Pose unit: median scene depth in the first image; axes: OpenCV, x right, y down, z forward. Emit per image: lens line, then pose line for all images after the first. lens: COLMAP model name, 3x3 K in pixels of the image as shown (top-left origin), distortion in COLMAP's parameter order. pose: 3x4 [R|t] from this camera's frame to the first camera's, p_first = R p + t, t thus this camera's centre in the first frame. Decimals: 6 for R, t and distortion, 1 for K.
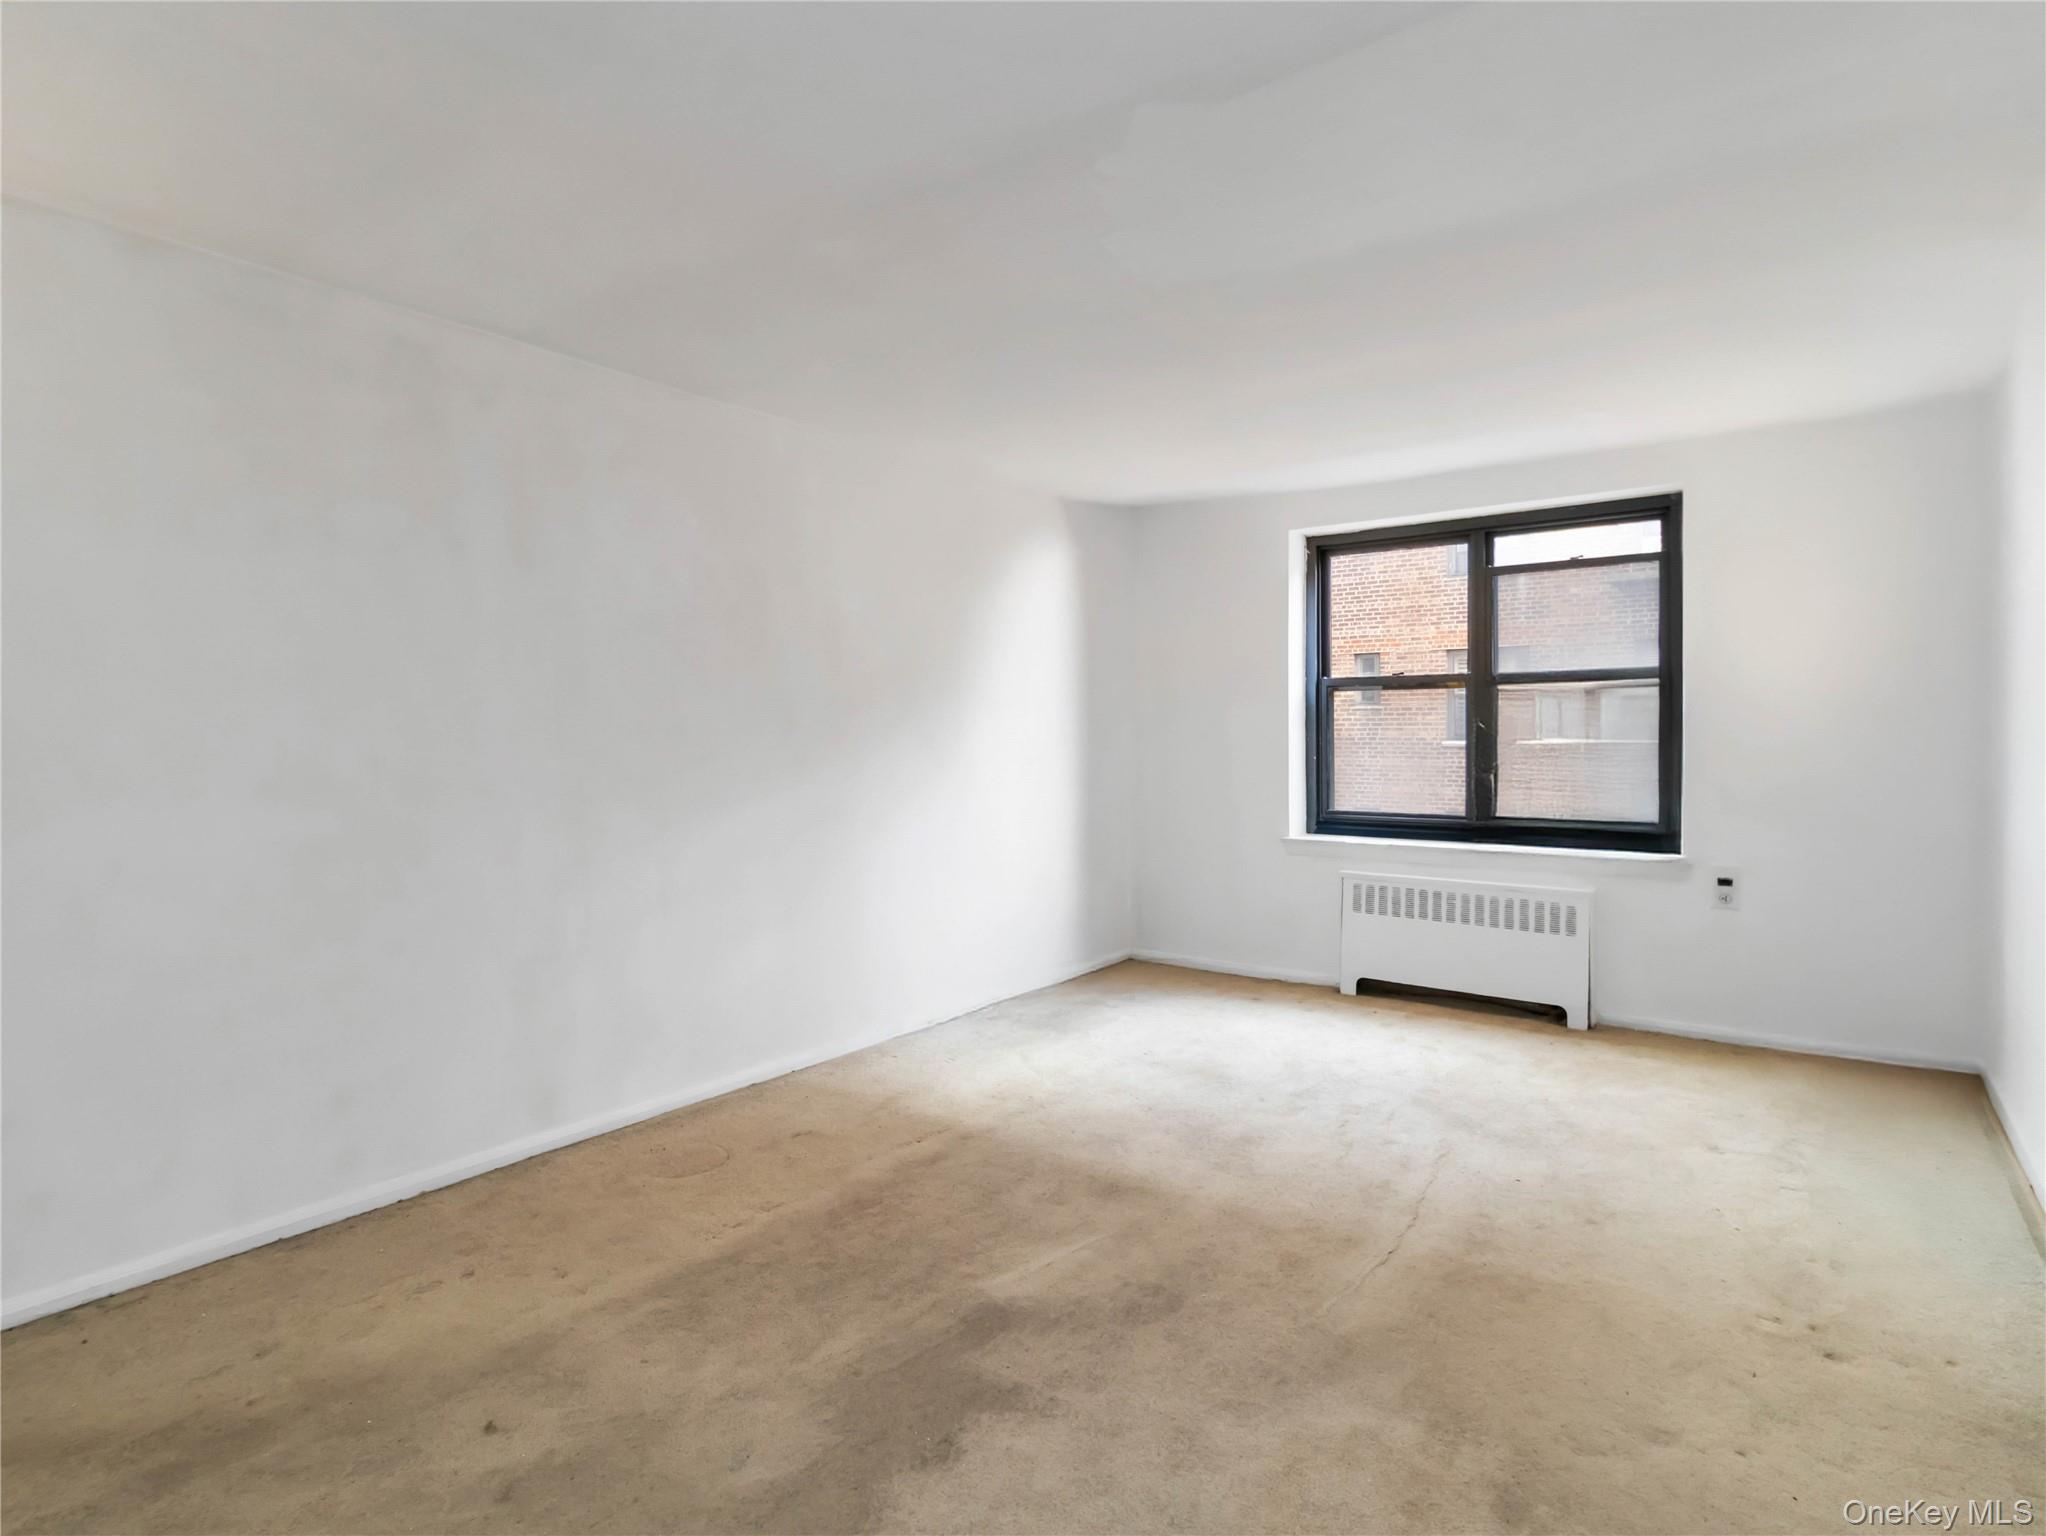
lens RADIAL K [[1044.7, 0, 1022.1], [0, 1044.7, 748.6], [0, 0, 1]] dist [-0.002754, 0.000973]
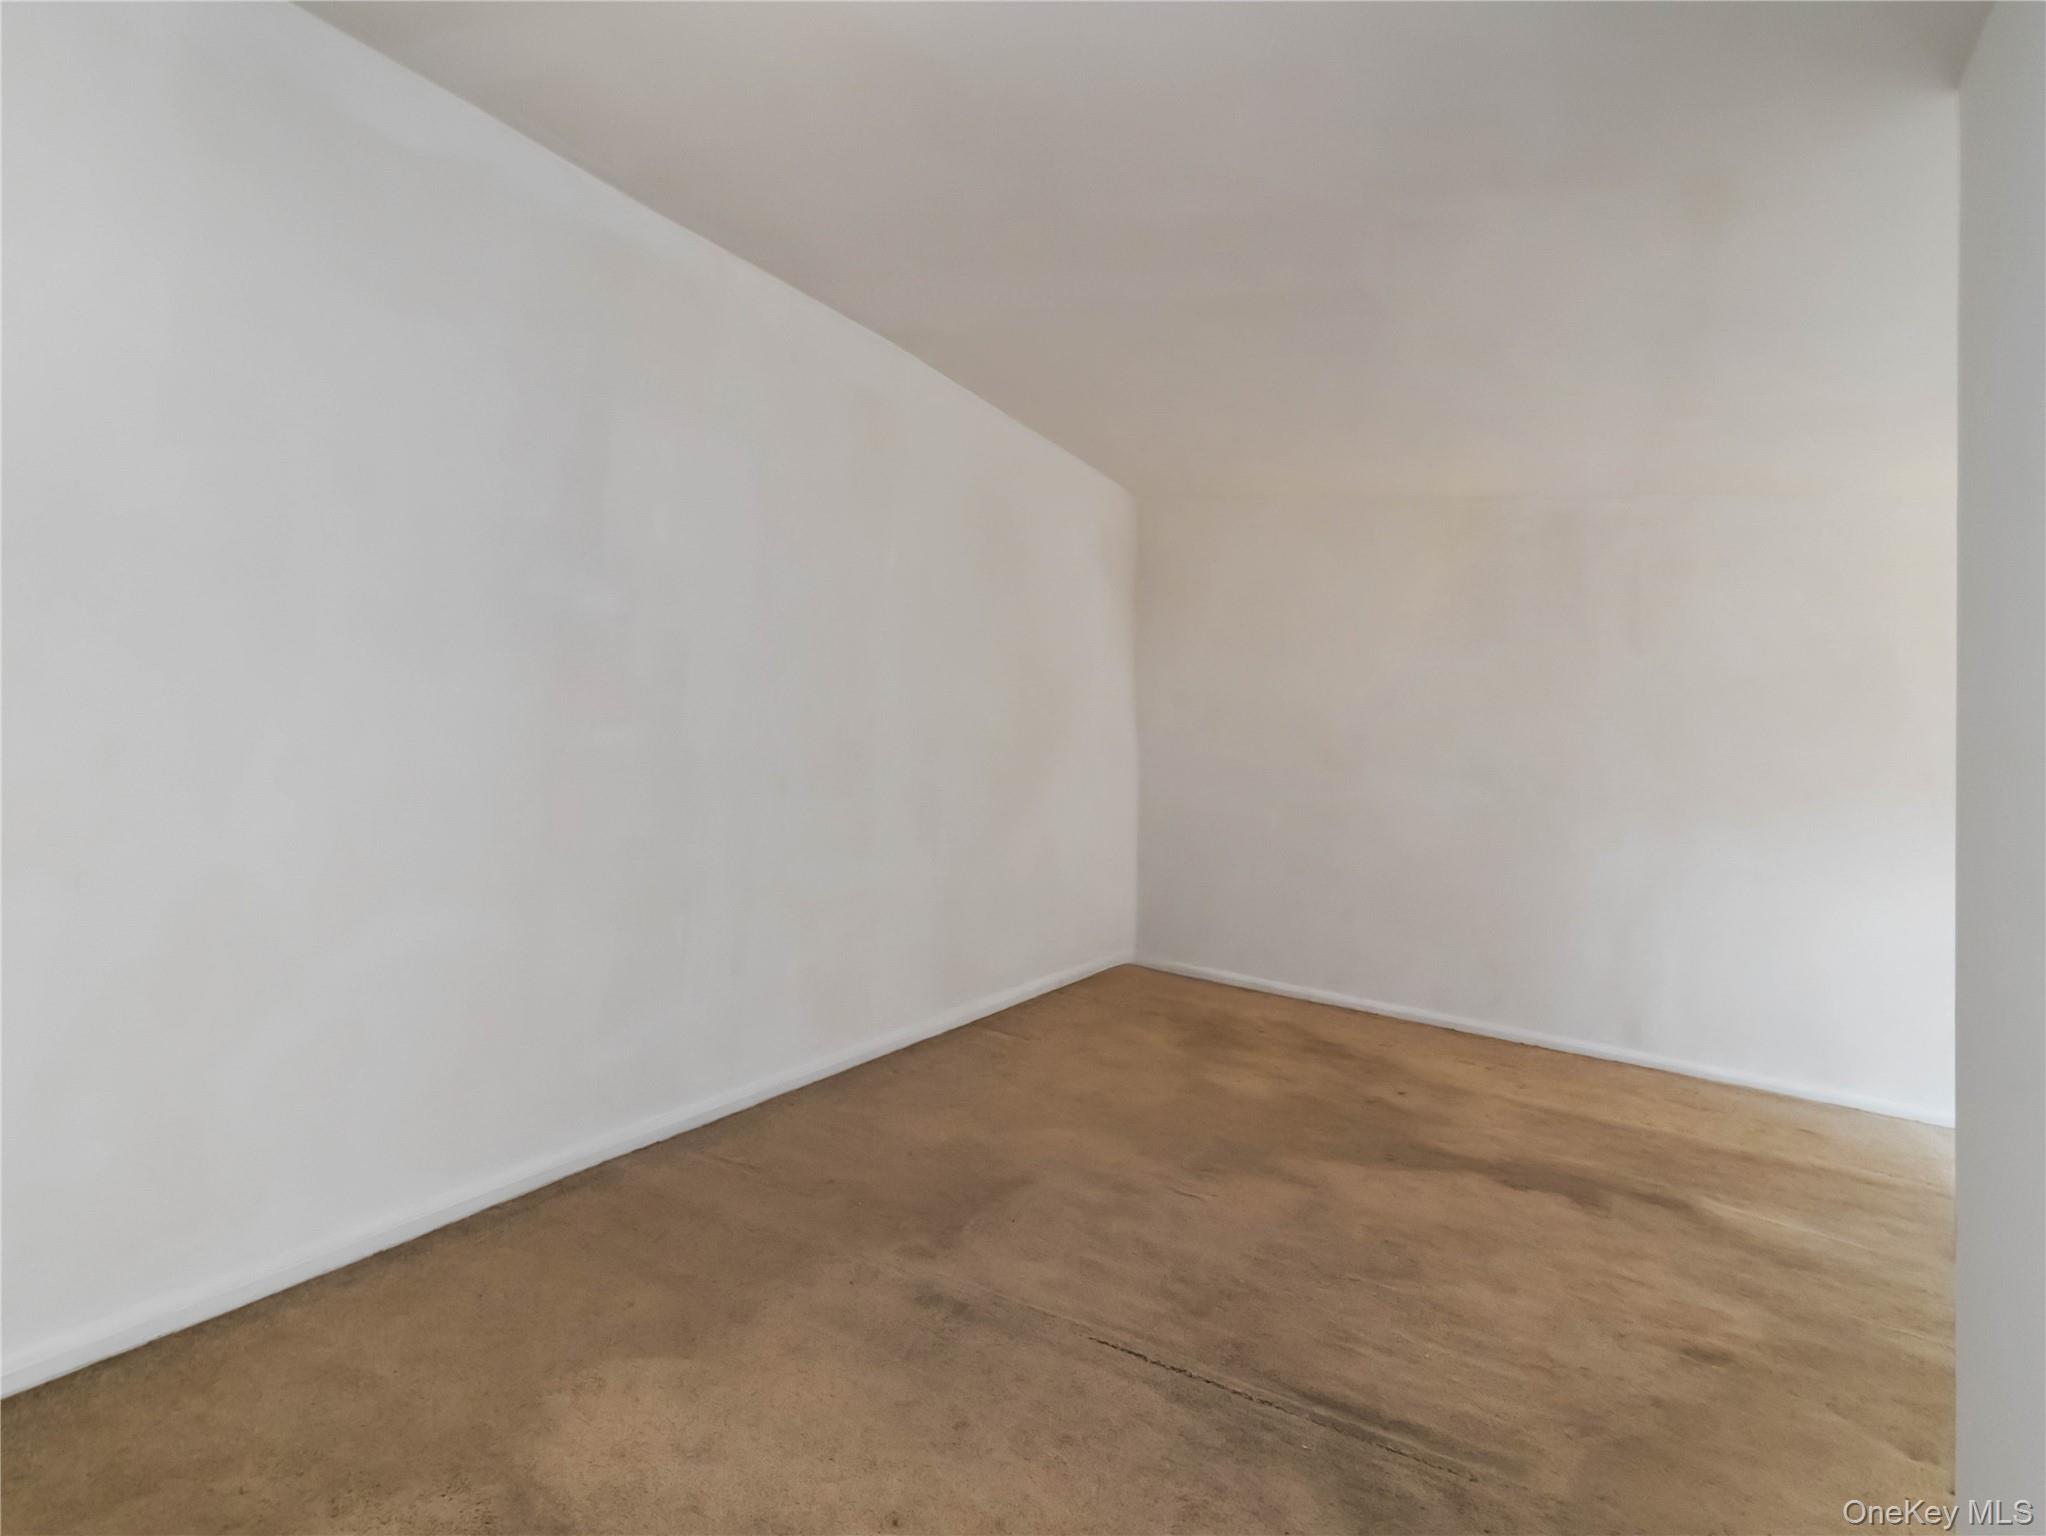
lens RADIAL K [[1184.7, 0, 1023.0], [0, 1184.7, 768.0], [0, 0, 1]] dist [0.000452, 0.002073]
pose [[0.171943, 0.070608, -0.982573, 0.621925], [-0.098906, 0.993625, 0.054095, -0.001672], [0.980129, 0.087881, 0.177831, -0.060646]]
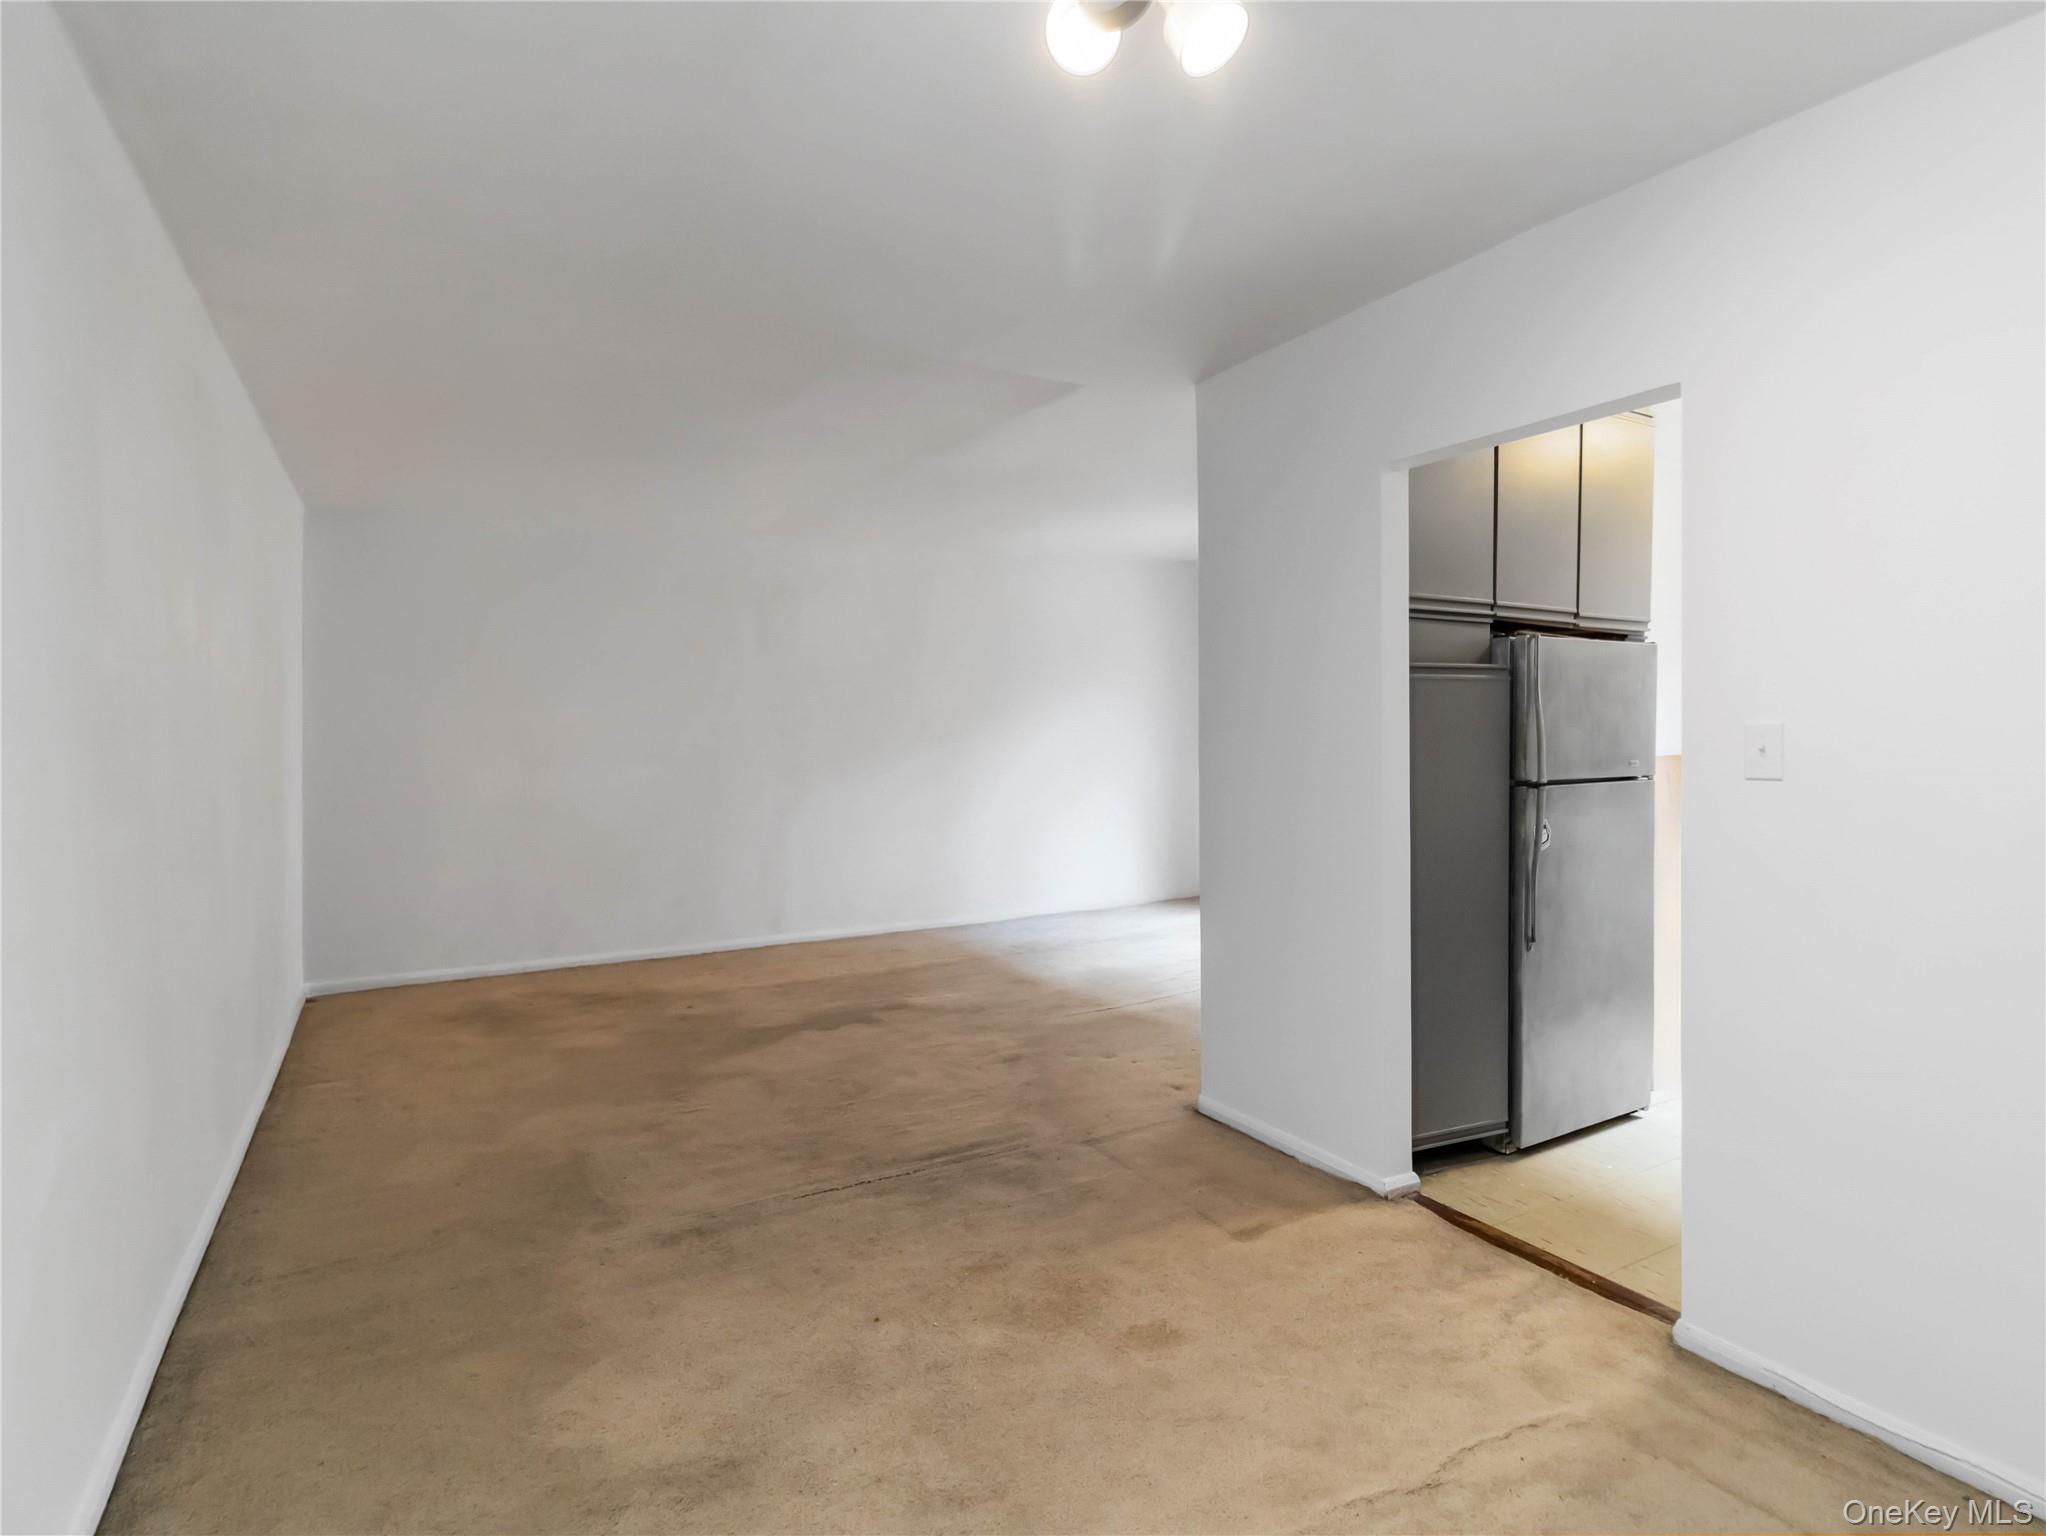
lens RADIAL K [[1044.7, 0, 1022.1], [0, 1044.7, 748.6], [0, 0, 1]] dist [-0.002754, 0.000973]
pose [[0.919929, 0.002651, -0.392077, 0.507805], [0.003232, 0.999892, 0.014346, -0.004822], [0.392073, -0.014464, 0.919821, -0.417154]]
